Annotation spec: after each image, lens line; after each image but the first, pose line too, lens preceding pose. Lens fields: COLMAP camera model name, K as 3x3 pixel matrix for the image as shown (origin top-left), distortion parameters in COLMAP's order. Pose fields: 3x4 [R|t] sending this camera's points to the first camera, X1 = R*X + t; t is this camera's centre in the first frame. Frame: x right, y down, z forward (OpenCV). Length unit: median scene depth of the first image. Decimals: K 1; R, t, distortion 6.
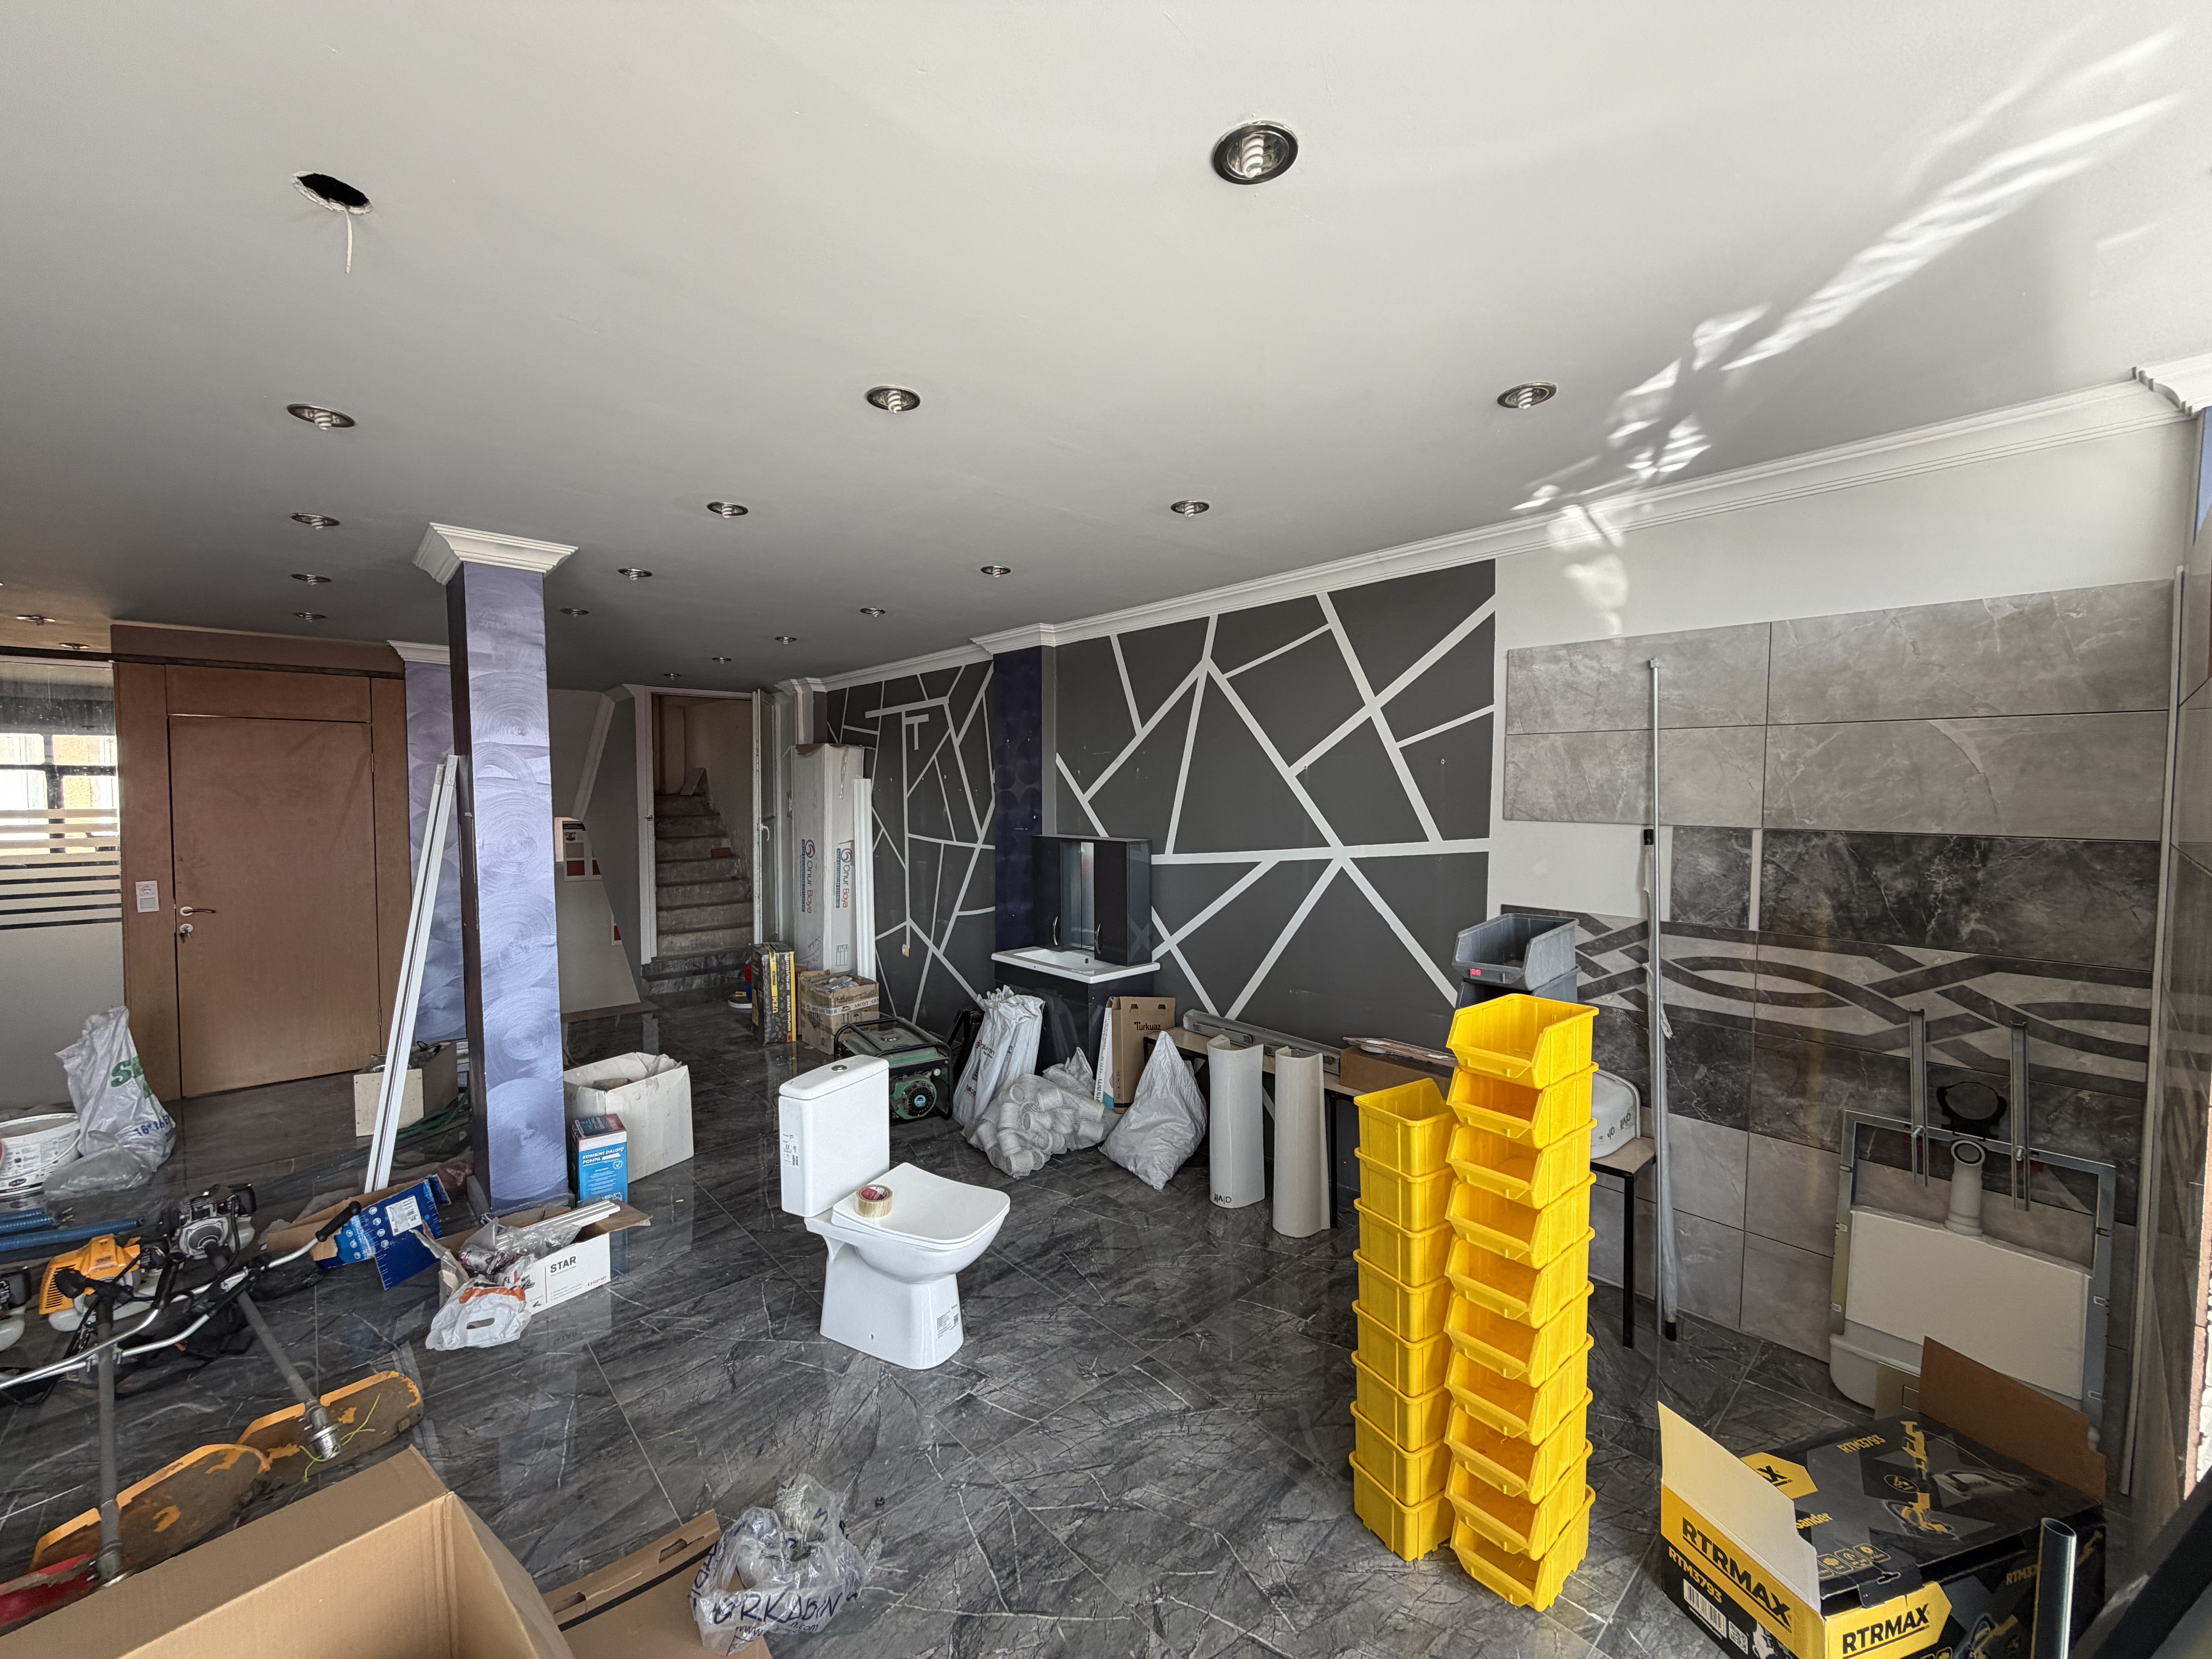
lens RADIAL K [[876.4, 0, 1097.1], [0, 876.4, 833.6], [0, 0, 1]] dist [-0.001541, 0.000359]
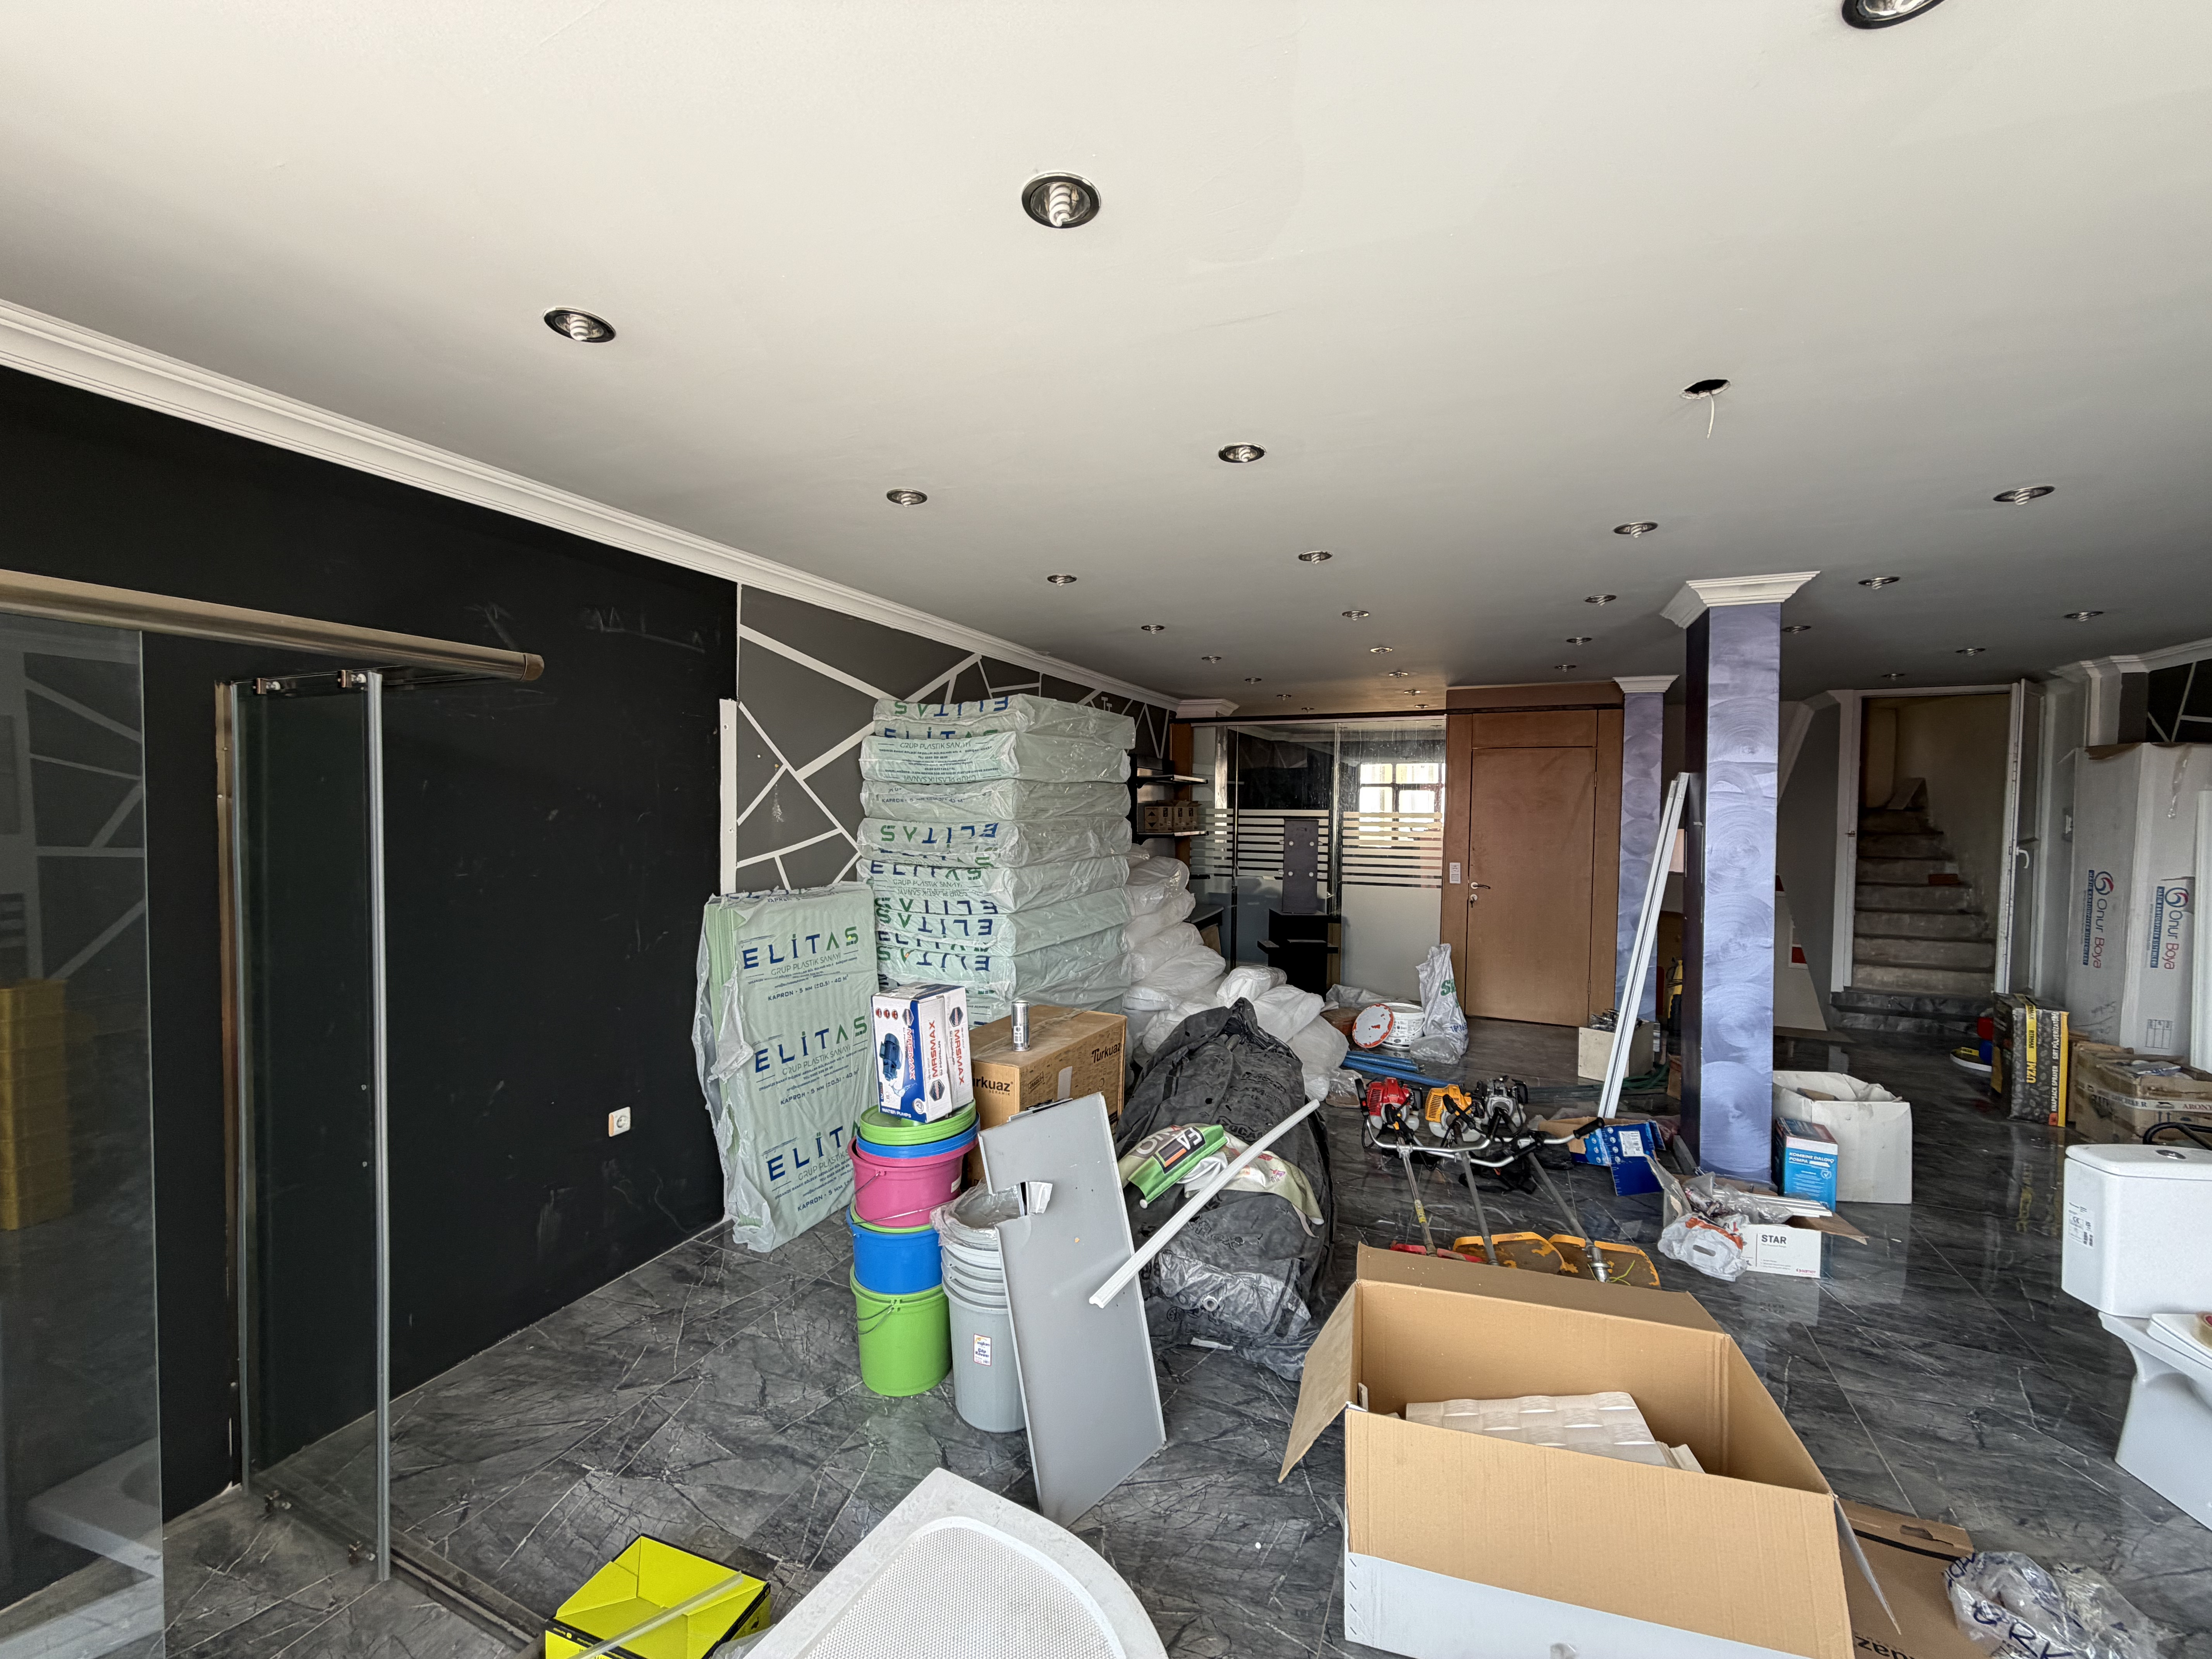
lens RADIAL K [[876.4, 0, 1106.9], [0, 876.4, 825.6], [0, 0, 1]] dist [-0.001541, 0.000359]
pose [[0.402802, 0.032883, -0.914696, 0.027210], [-0.053374, 0.998498, 0.012391, 0.007648], [0.913730, 0.043830, 0.403952, -0.171834]]
